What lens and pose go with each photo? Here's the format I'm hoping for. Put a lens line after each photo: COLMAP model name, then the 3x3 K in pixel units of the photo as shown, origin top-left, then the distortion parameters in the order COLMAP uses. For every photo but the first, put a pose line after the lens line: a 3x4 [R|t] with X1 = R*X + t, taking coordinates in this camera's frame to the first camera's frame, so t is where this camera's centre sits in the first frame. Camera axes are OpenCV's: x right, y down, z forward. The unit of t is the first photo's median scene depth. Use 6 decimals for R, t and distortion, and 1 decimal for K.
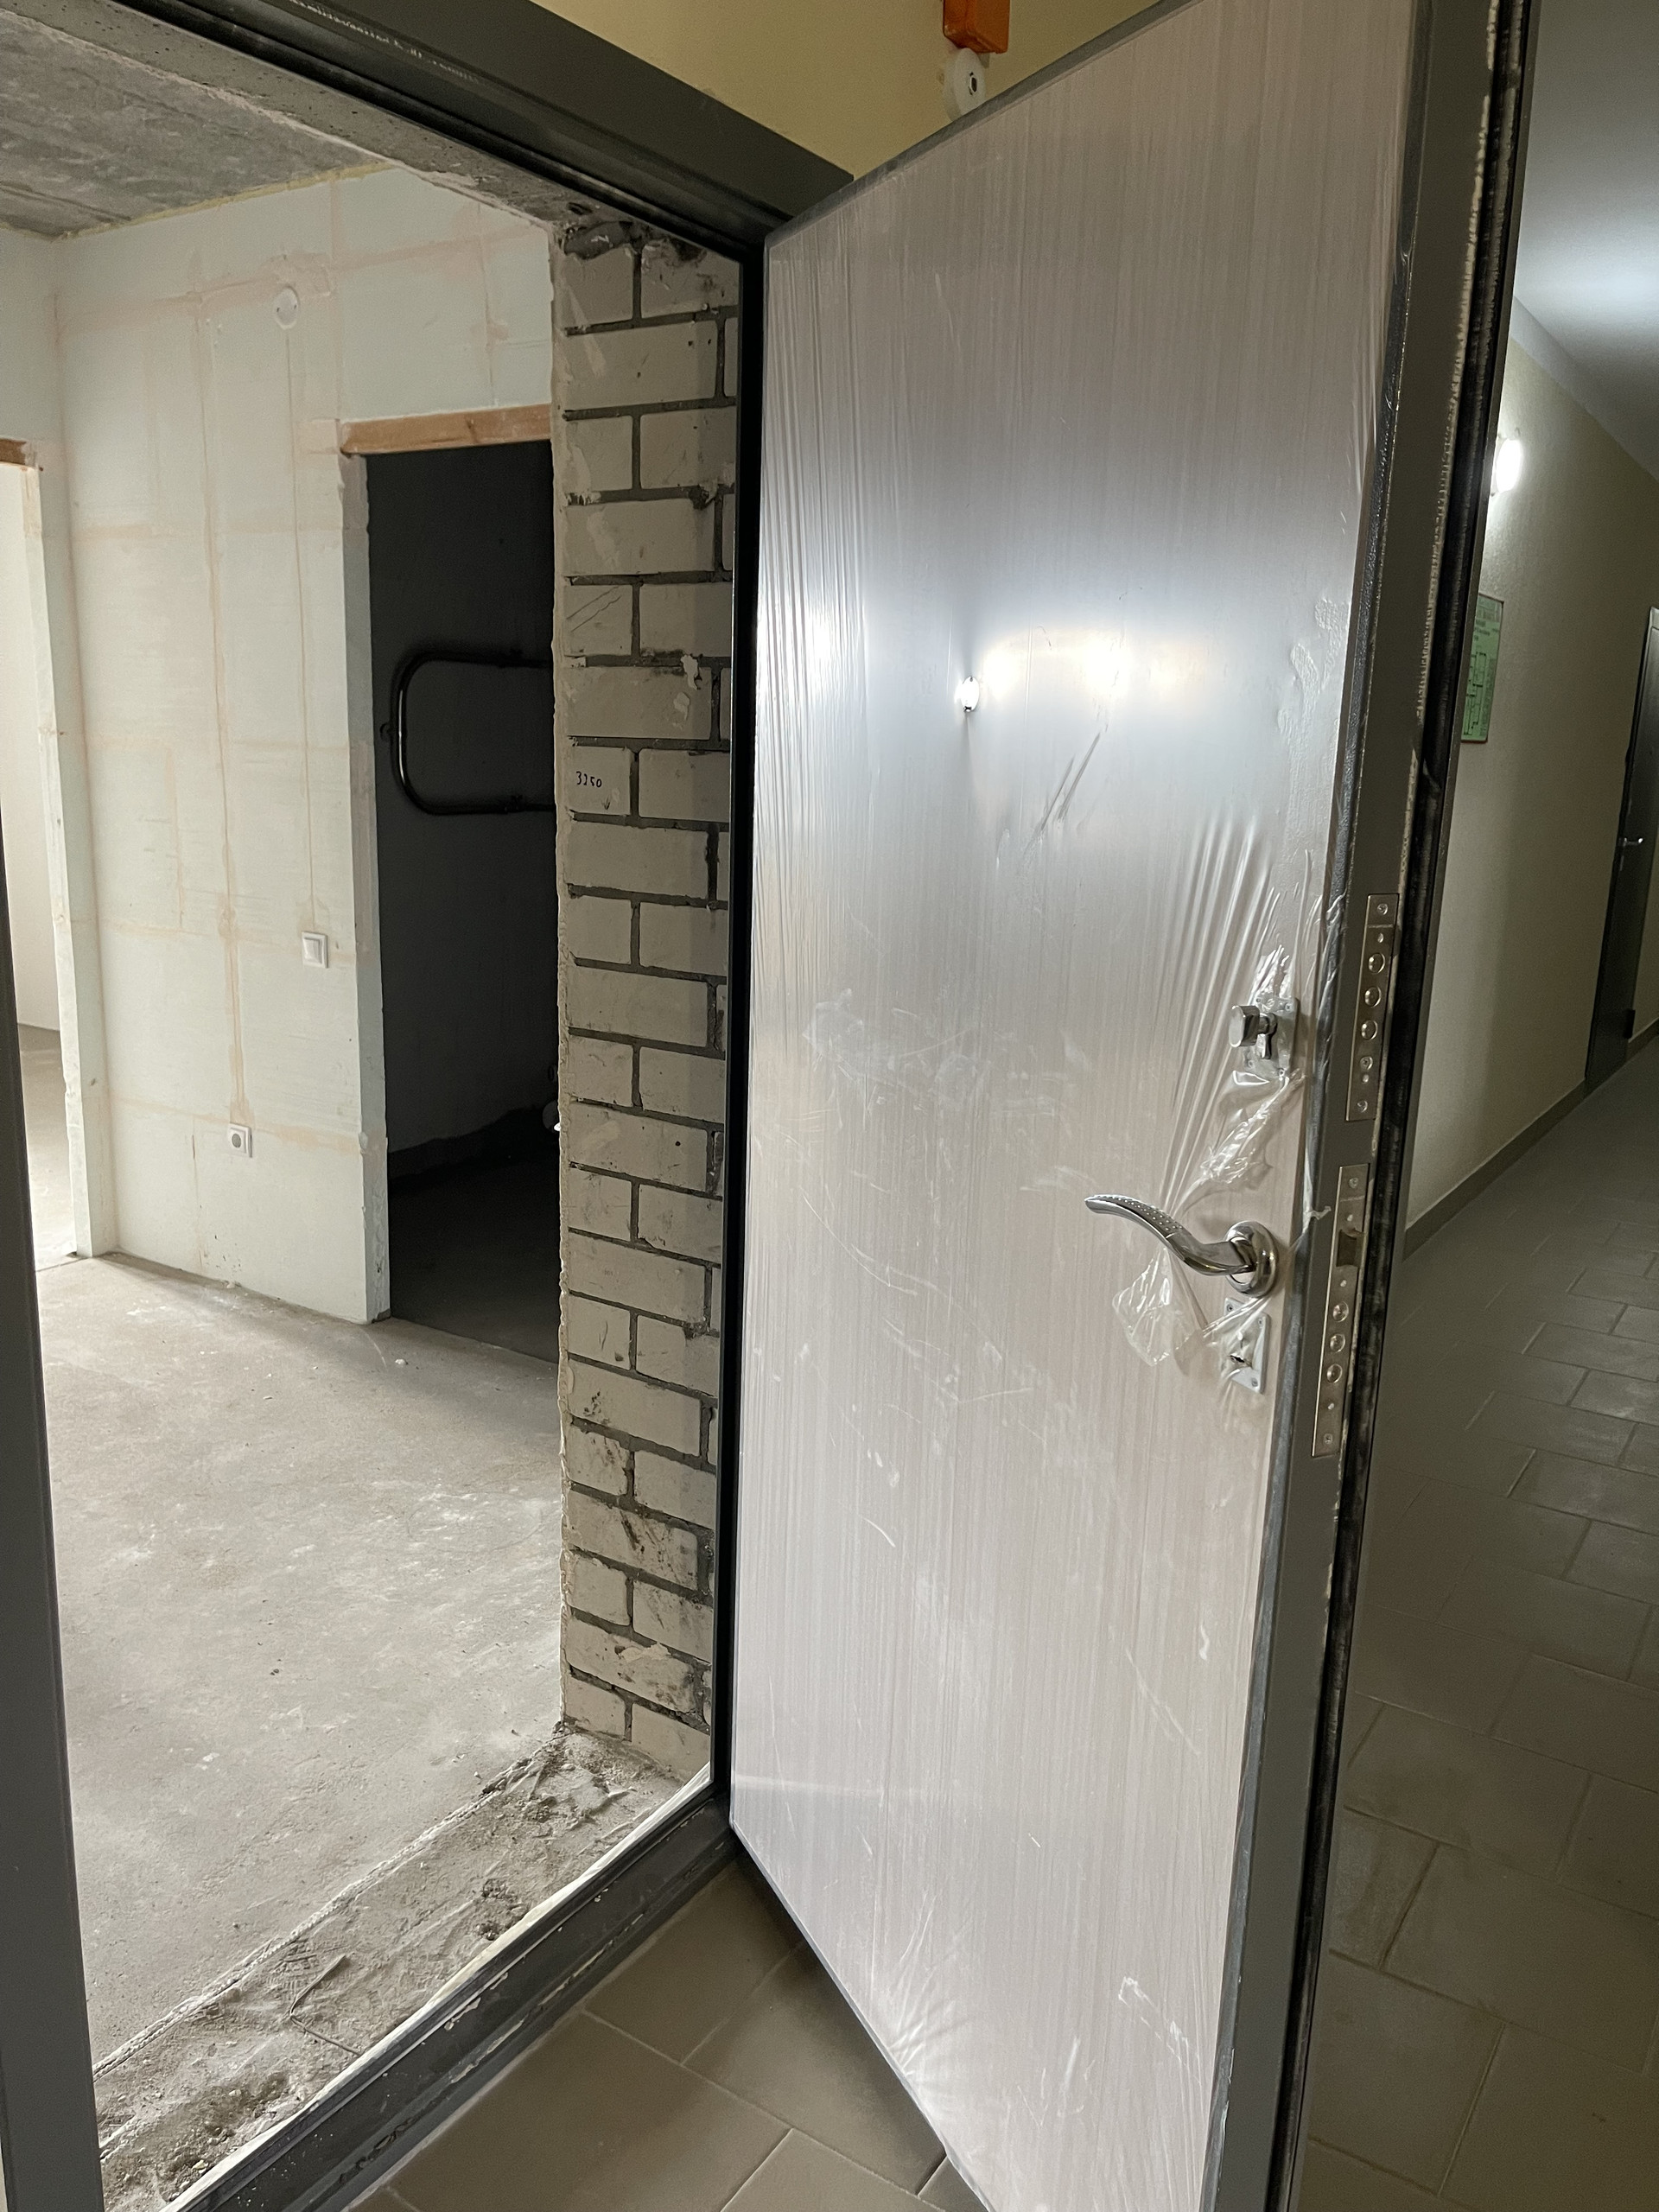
lens RADIAL K [[1691.4, 0, 829.5], [0, 1691.4, 1106.0], [0, 0, 1]] dist [0.026609, 0.000097]
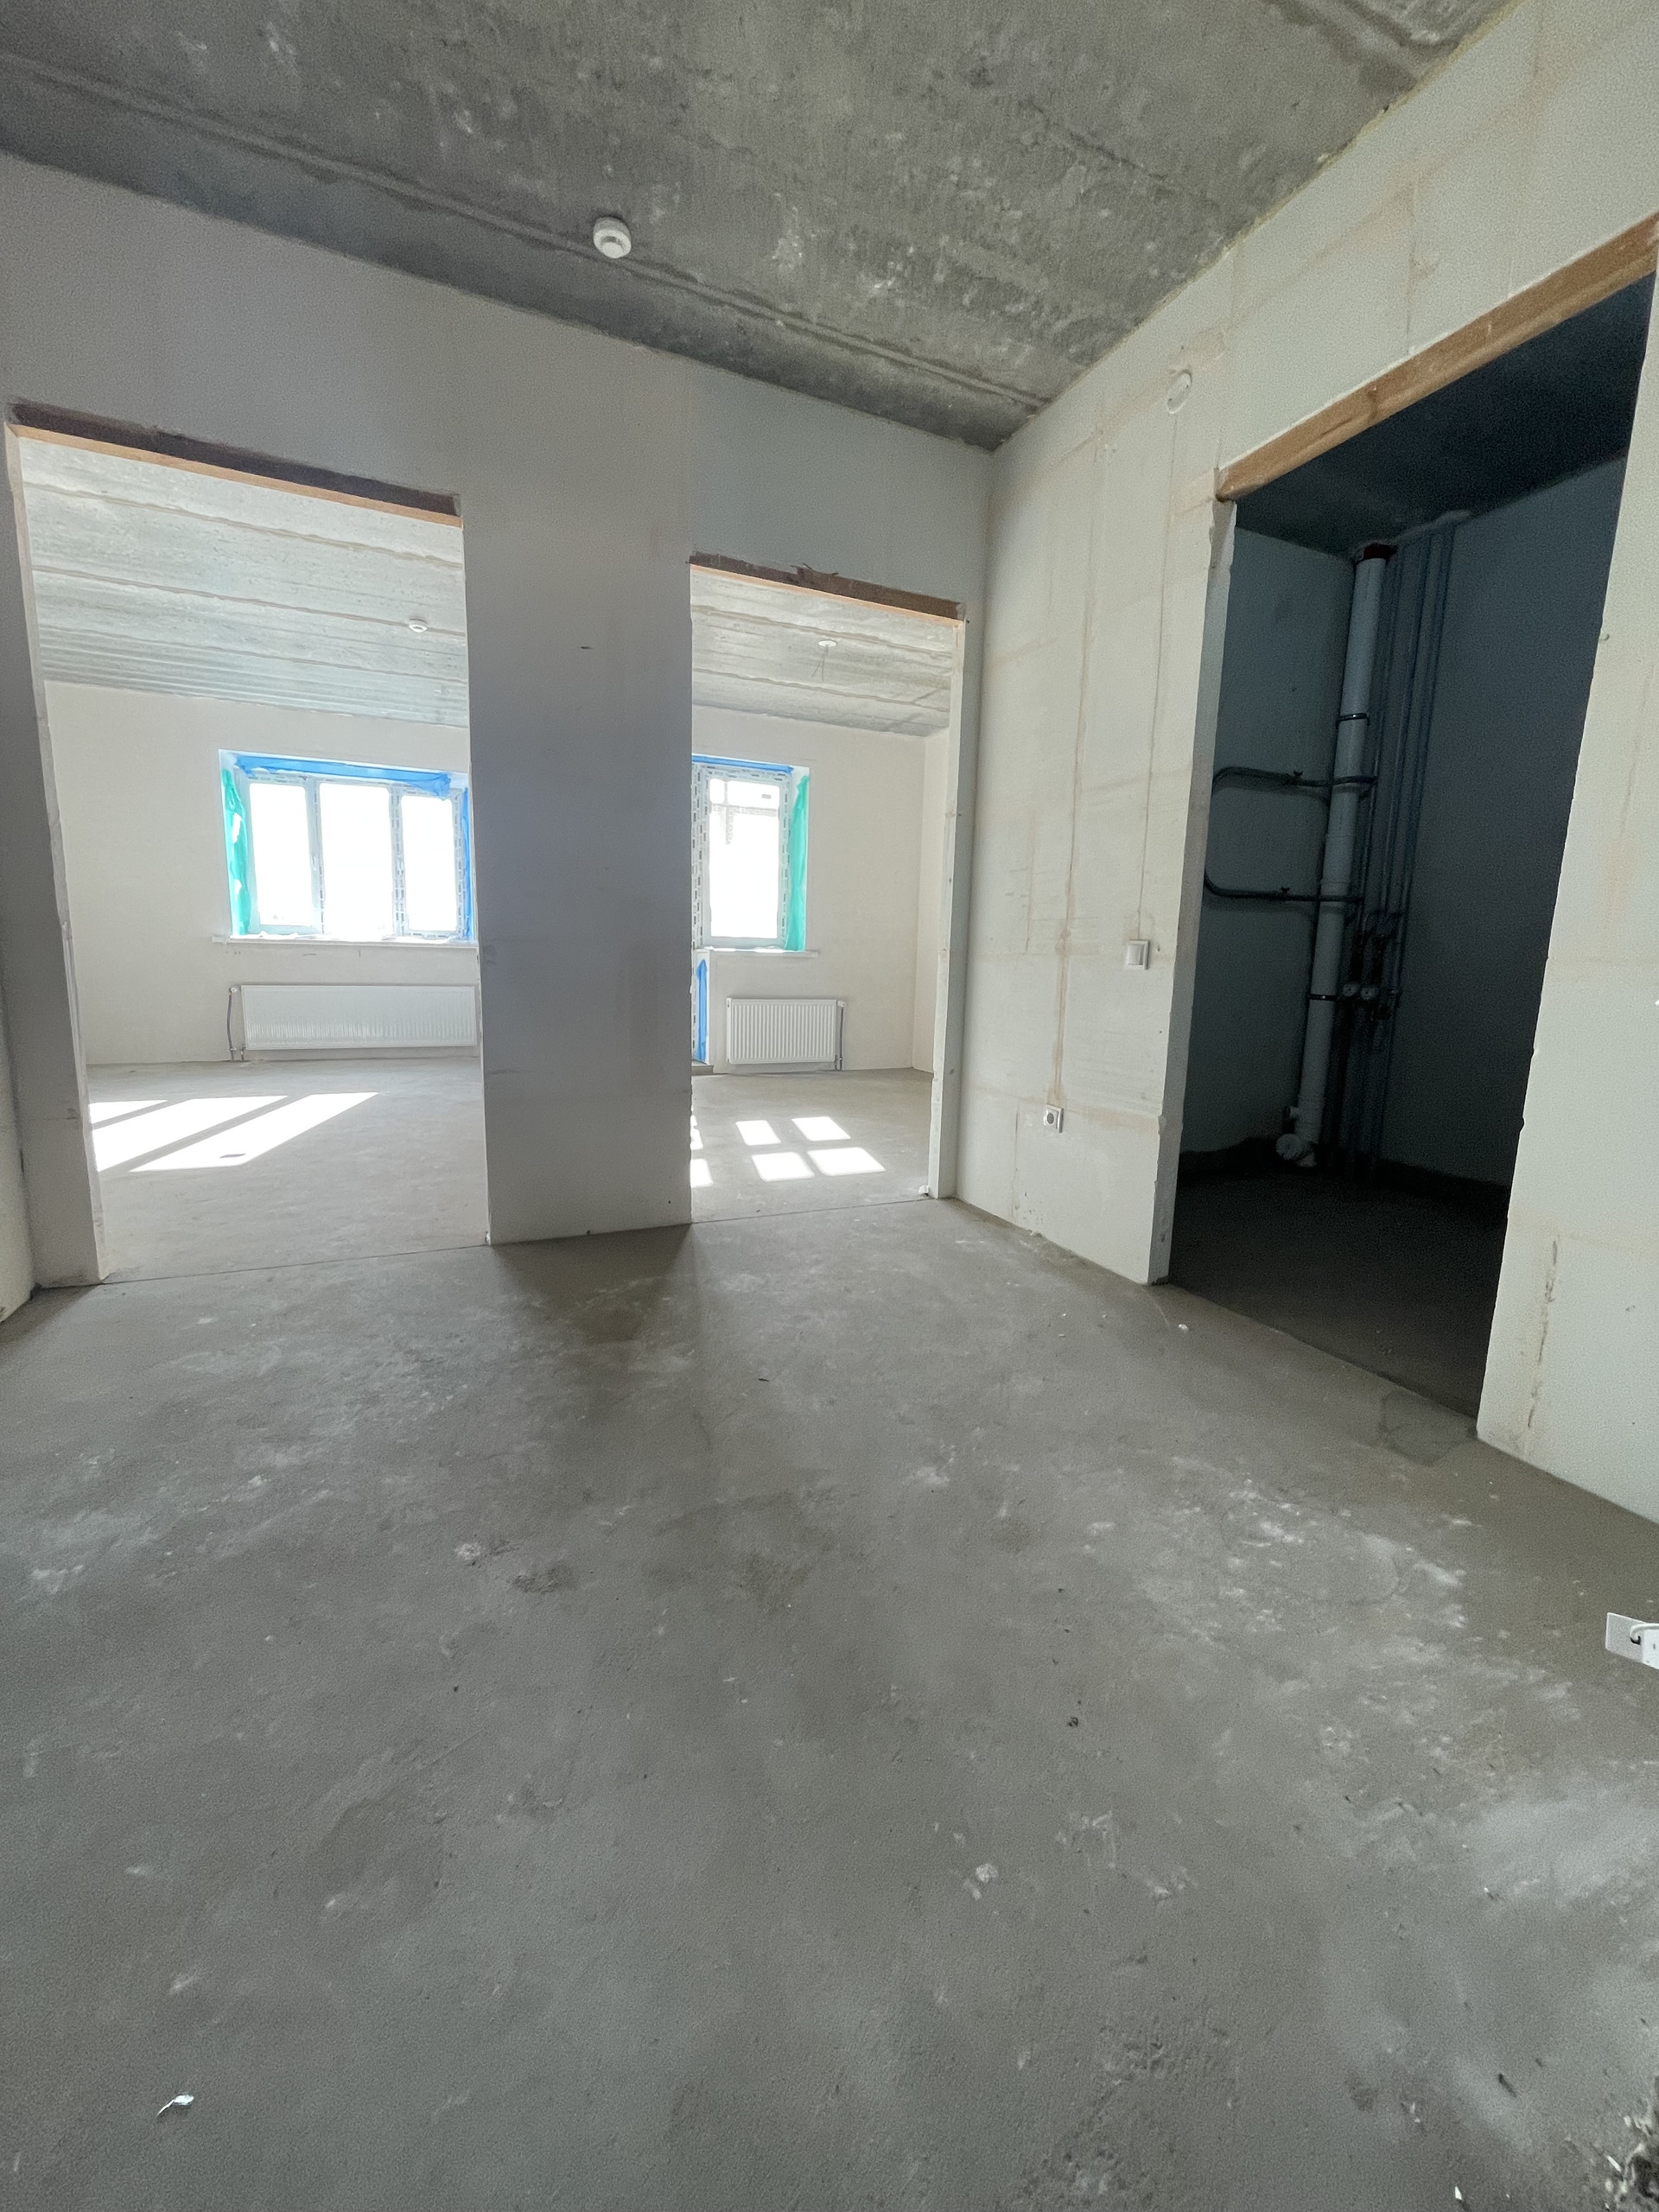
lens RADIAL K [[885.7, 0, 829.5], [0, 885.7, 1106.0], [0, 0, 1]] dist [-0.013325, -0.000030]
pose [[0.846131, 0.081107, -0.526767, -0.156669], [-0.116520, 0.992595, -0.034332, 0.057003], [0.520082, 0.090428, 0.849316, 0.391044]]
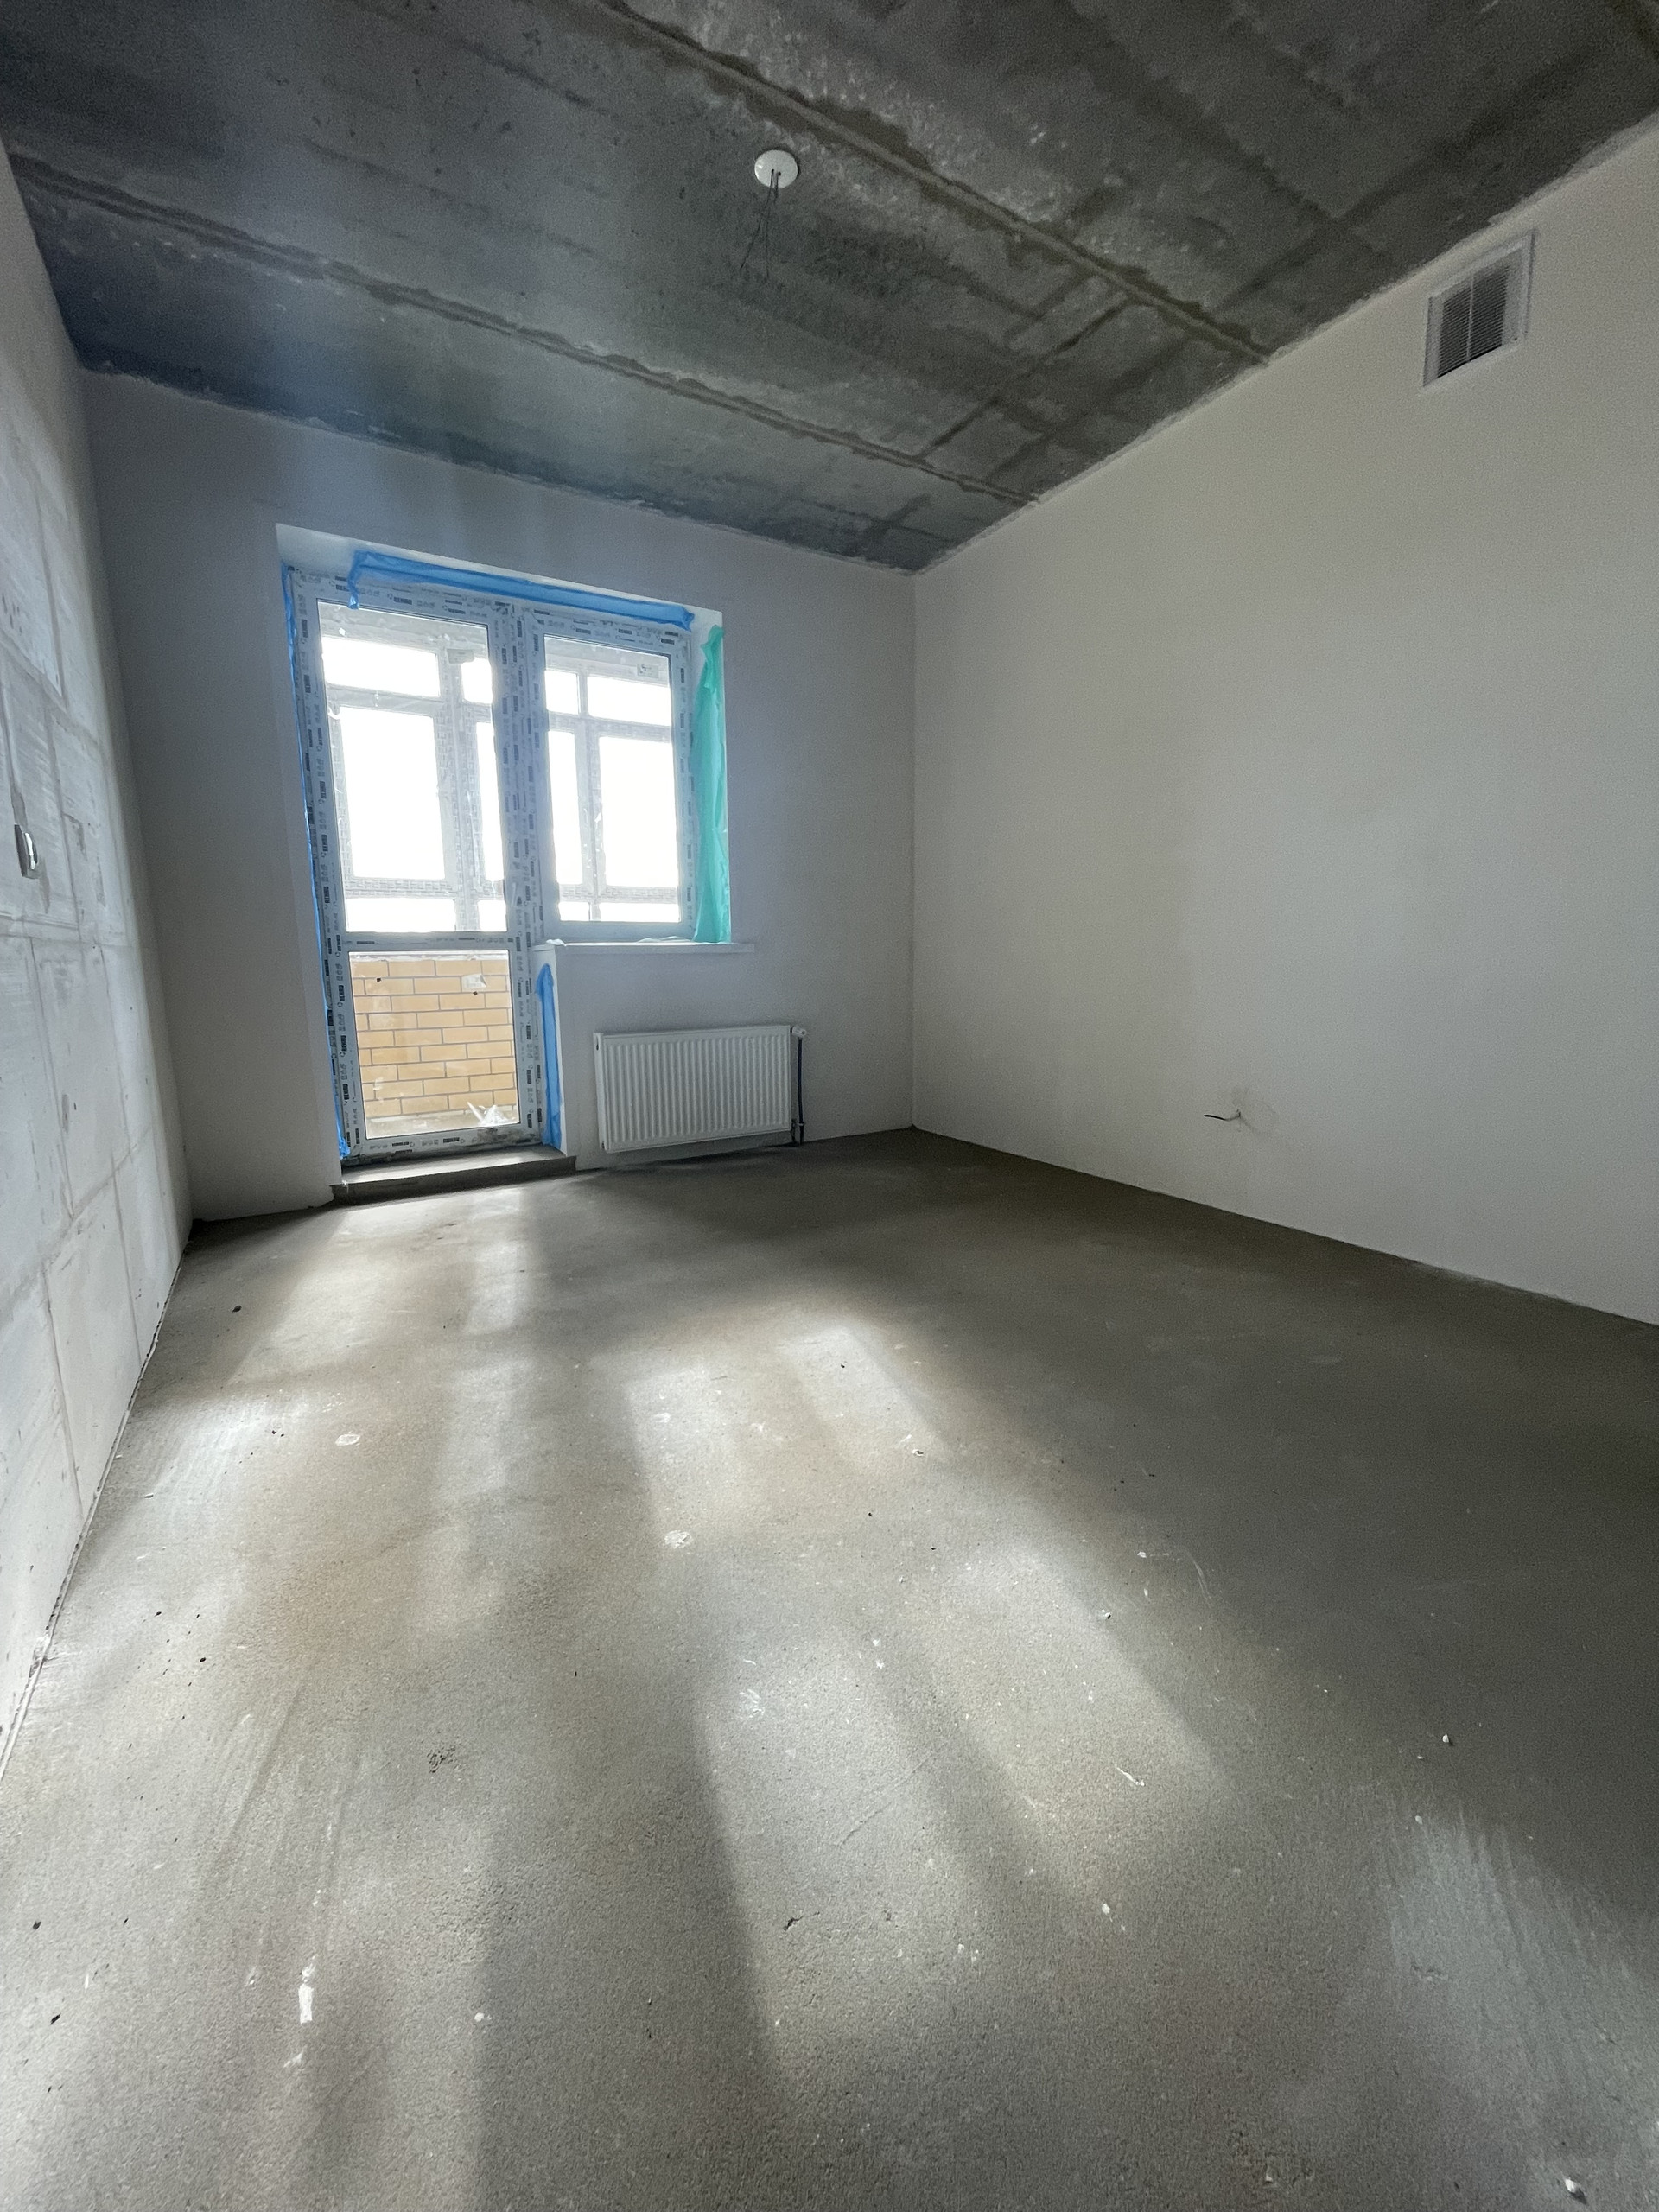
lens RADIAL K [[885.7, 0, 829.5], [0, 885.7, 1106.0], [0, 0, 1]] dist [-0.013325, -0.000030]
pose [[0.899732, 0.035225, -0.435019, -0.357558], [-0.059468, 0.997336, -0.042237, -0.005465], [0.432372, 0.063872, 0.899430, 0.658651]]
